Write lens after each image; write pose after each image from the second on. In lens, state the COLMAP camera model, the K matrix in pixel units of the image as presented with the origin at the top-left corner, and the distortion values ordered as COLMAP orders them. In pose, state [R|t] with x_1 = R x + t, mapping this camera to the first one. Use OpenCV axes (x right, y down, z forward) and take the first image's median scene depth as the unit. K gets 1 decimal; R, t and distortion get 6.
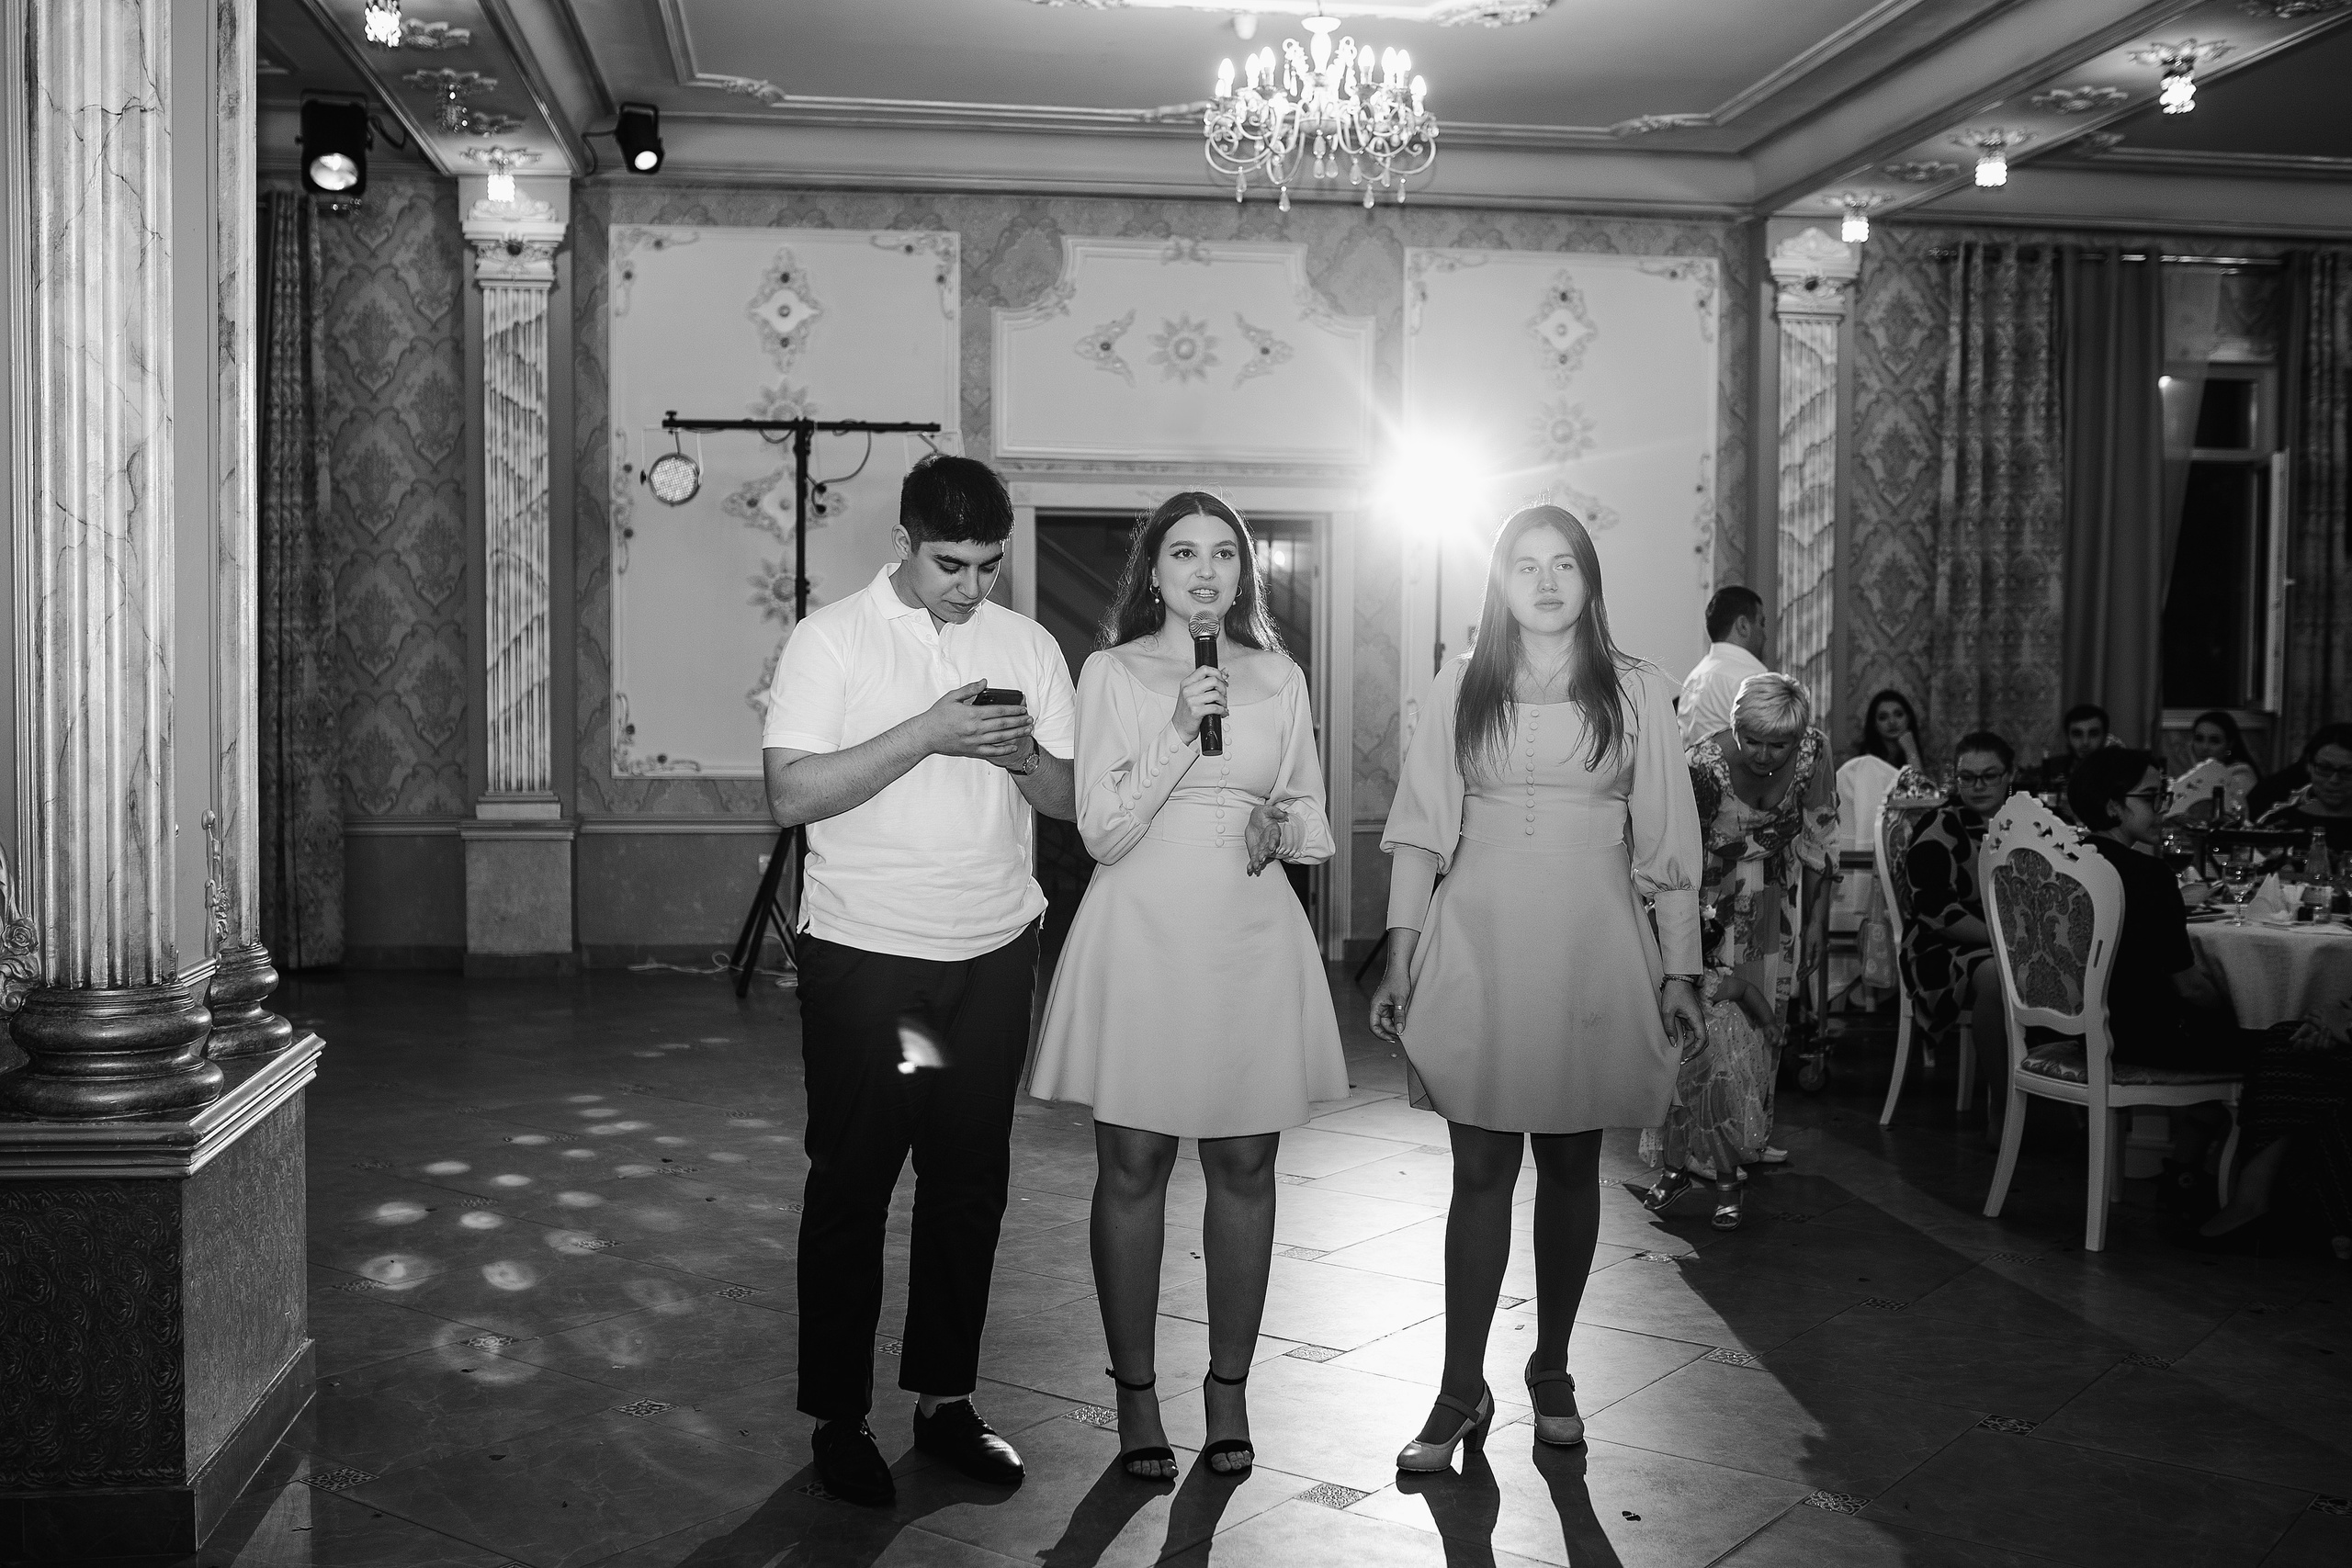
lens RADIAL K [[2301.1, 0, 1176.0], [0, 2301.1, 784.0], [0, 0, 1]] dist [-0.060056, 0.087608]
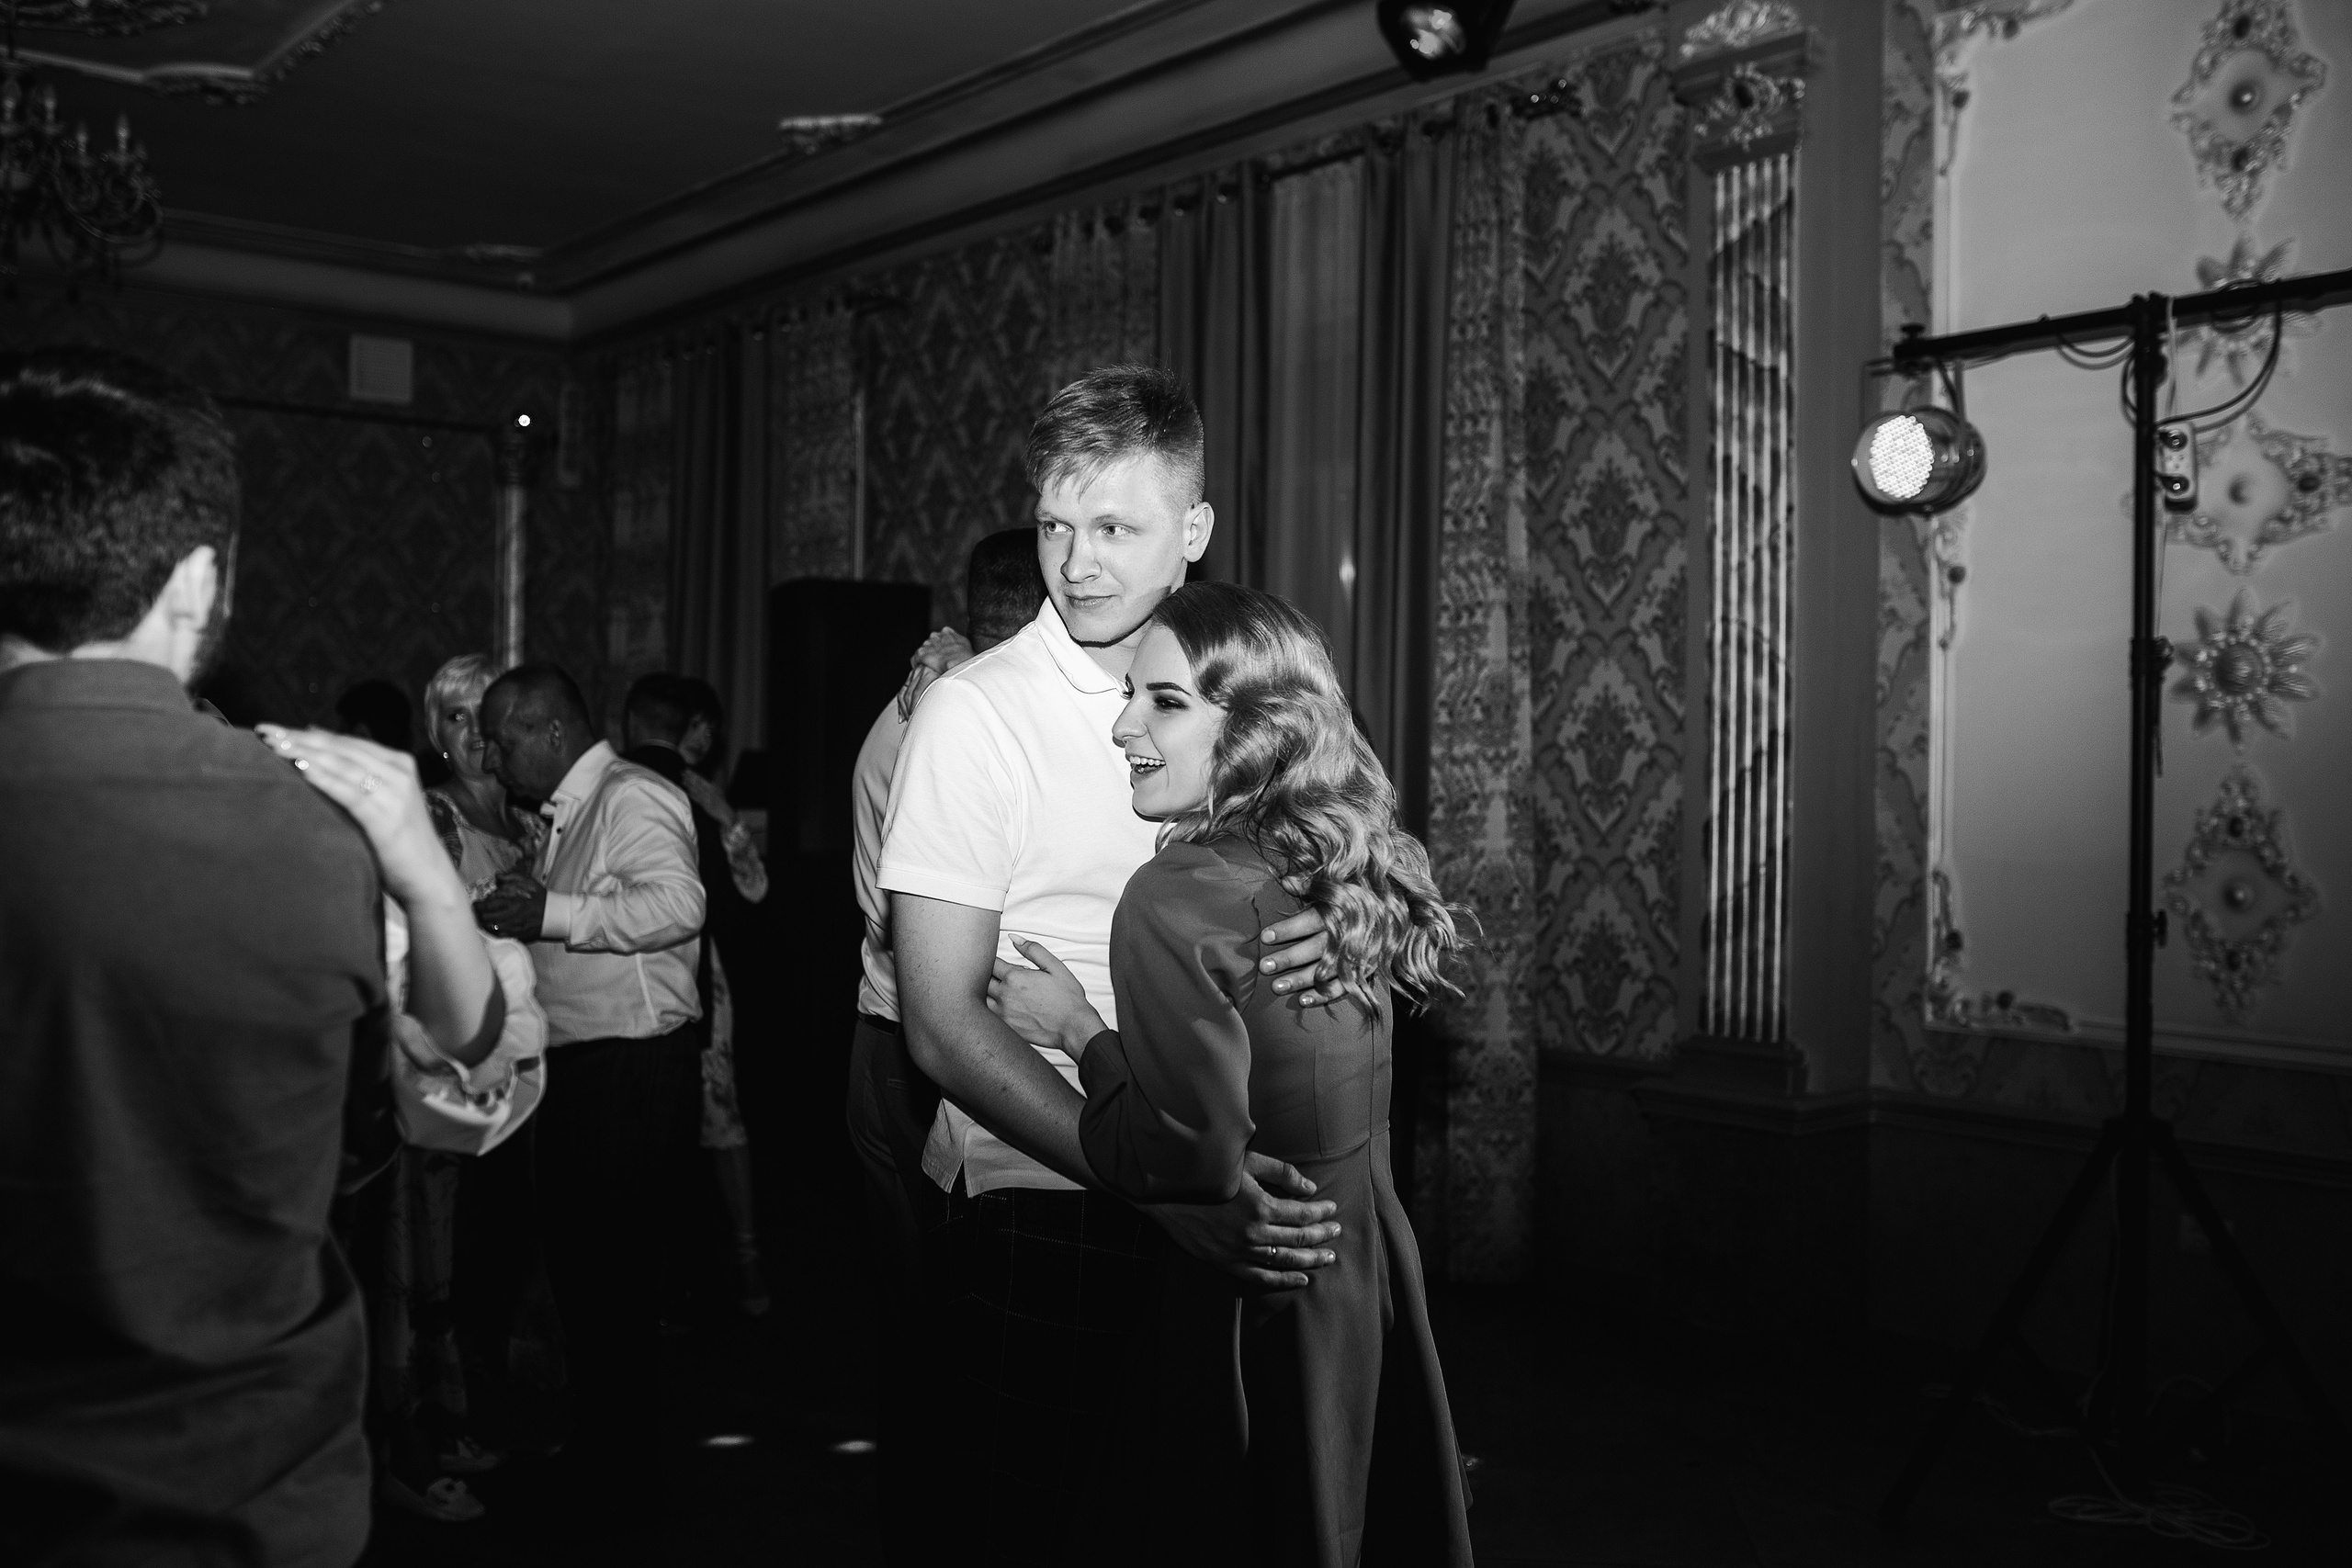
lens RADIAL K [[2301.1, 0, 1176.0], [0, 2301.1, 784.0], [0, 0, 1]] dist [-0.060056, 0.087608]
pose [[0.531164, -0.000976, -0.847268, 0.117545], [-0.055826, 0.997786, -0.036147, -0.030882], [0.845428, 0.066499, 0.529934, 0.564106]]
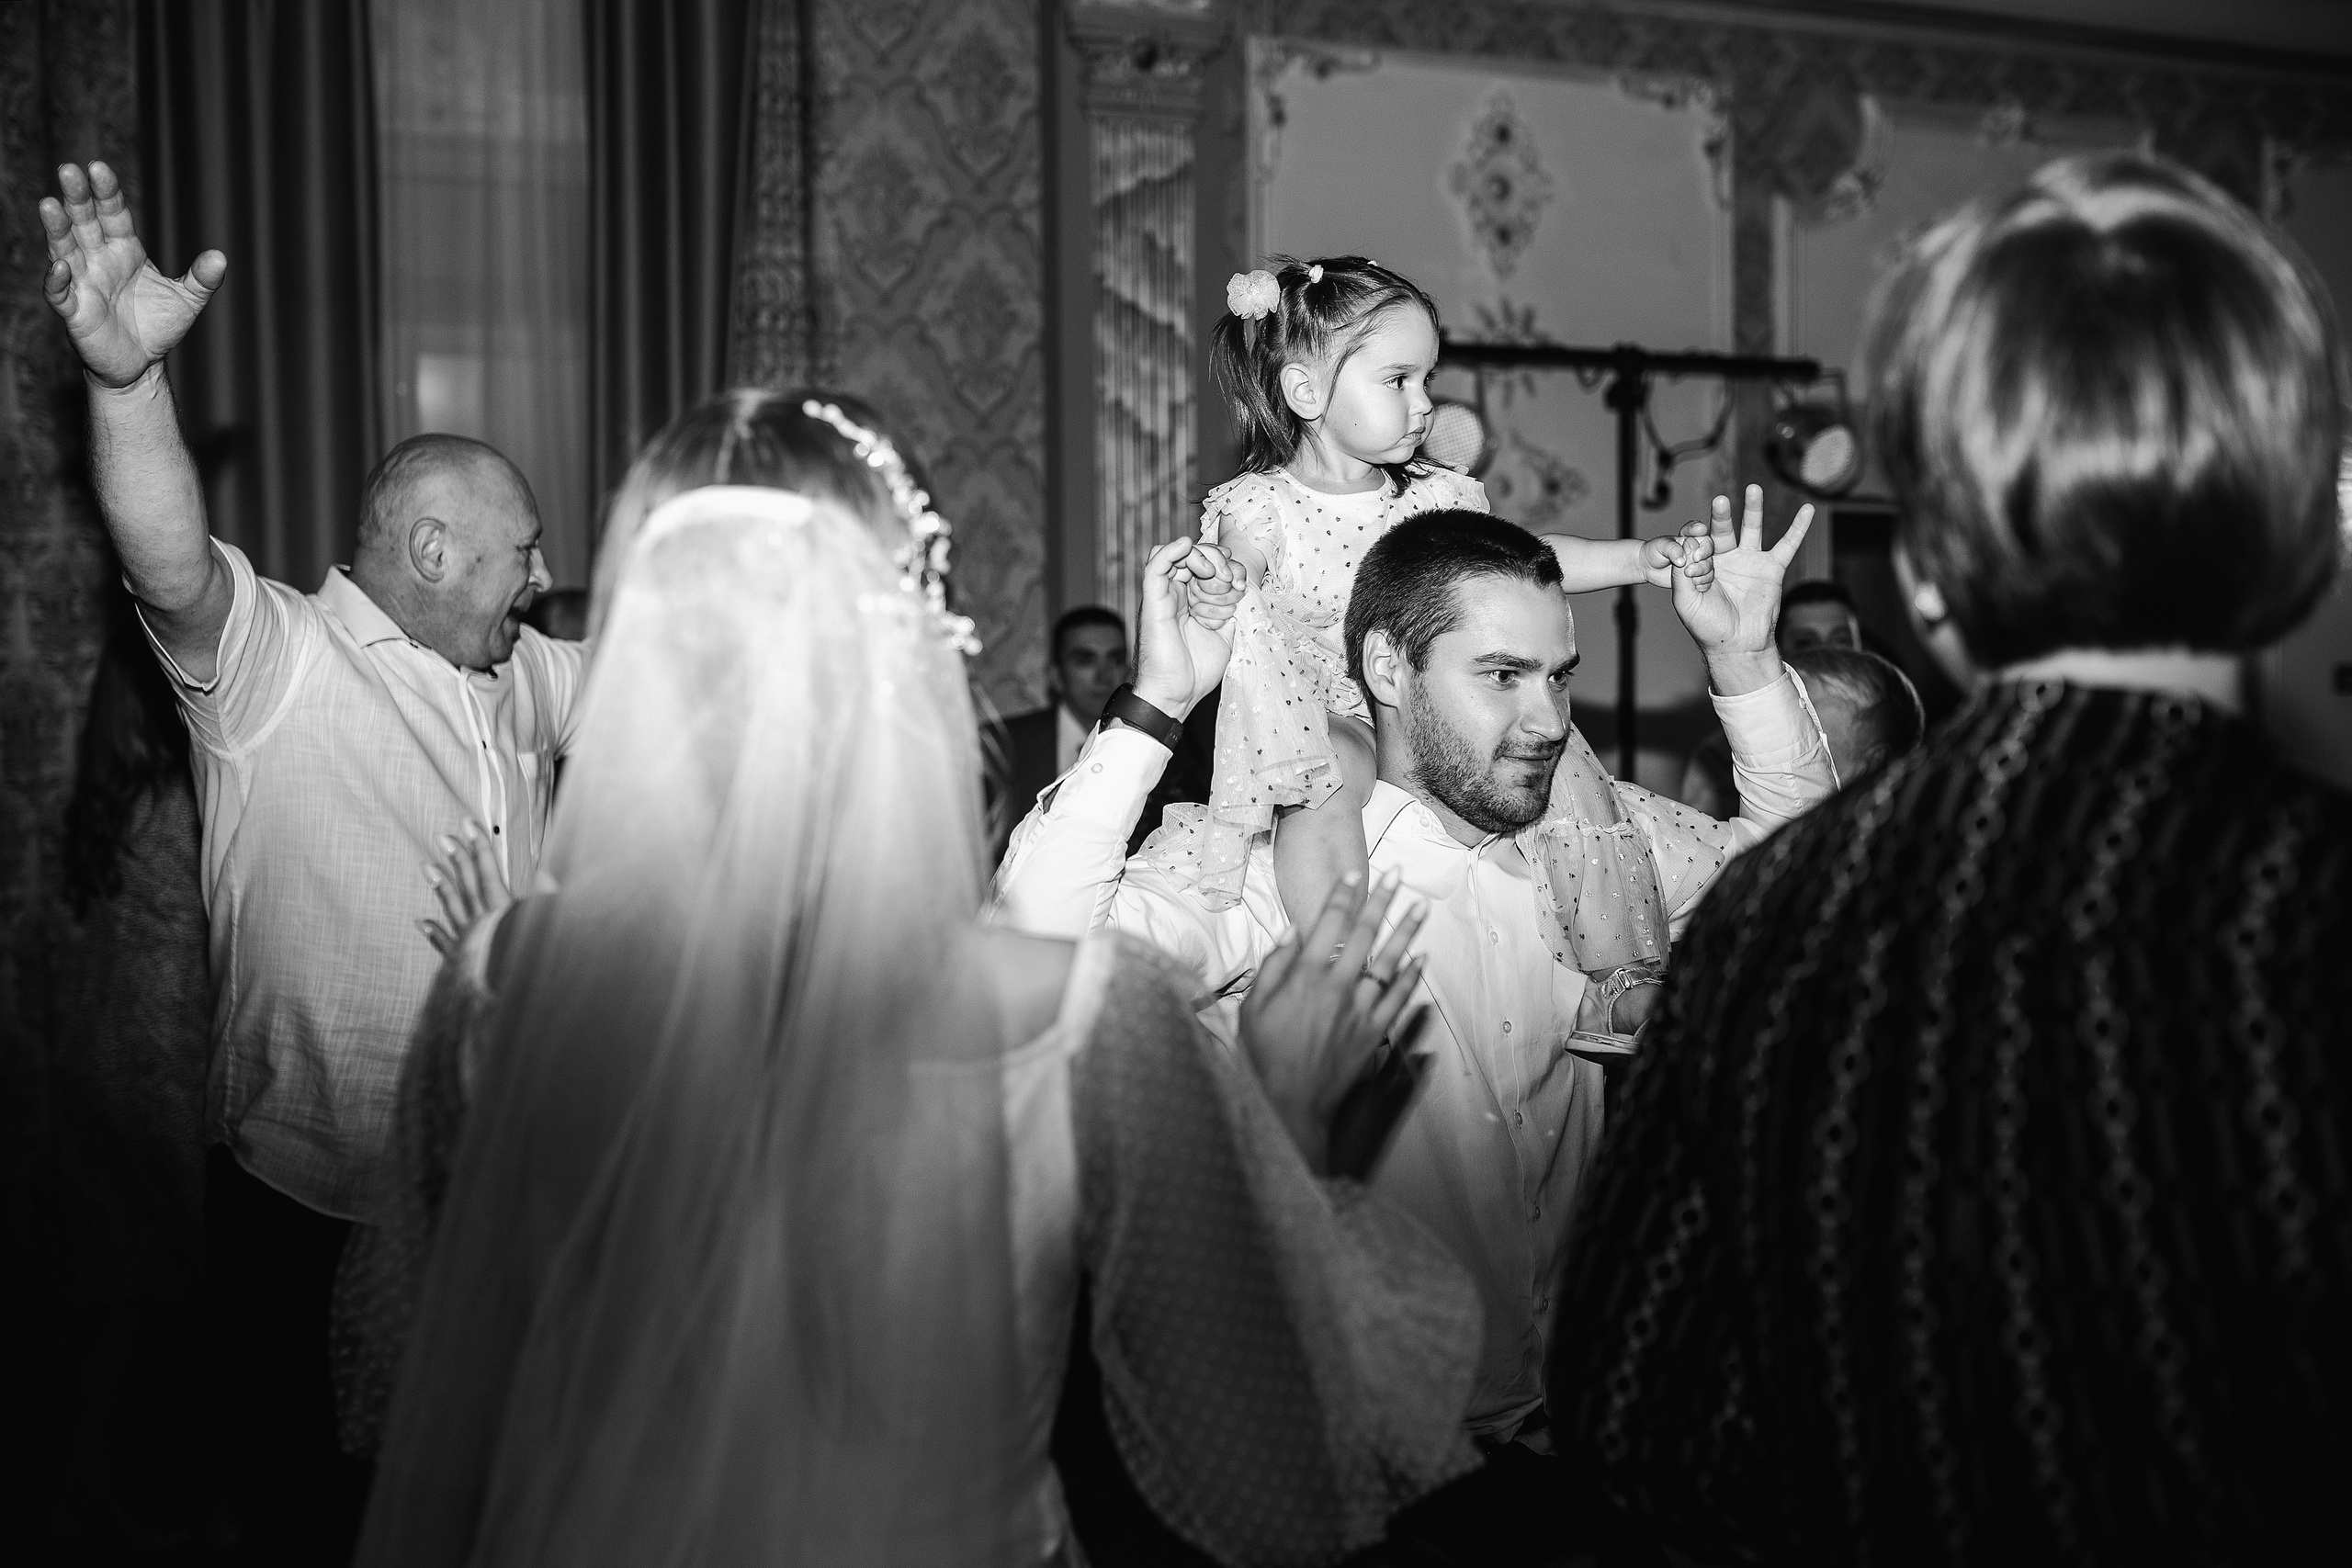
lens RADIAL K [[2301.1, 0, 1176.0], [0, 2301.1, 784.0], [0, 0, 1]] dist [-0.060056, 0.087608]
pose [[0.975272, -0.022841, 0.219824, -0.403928], [0.026662, 0.999540, -0.014430, -0.033091], [-0.219394, 0.019934, 0.975433, 0.400976]]
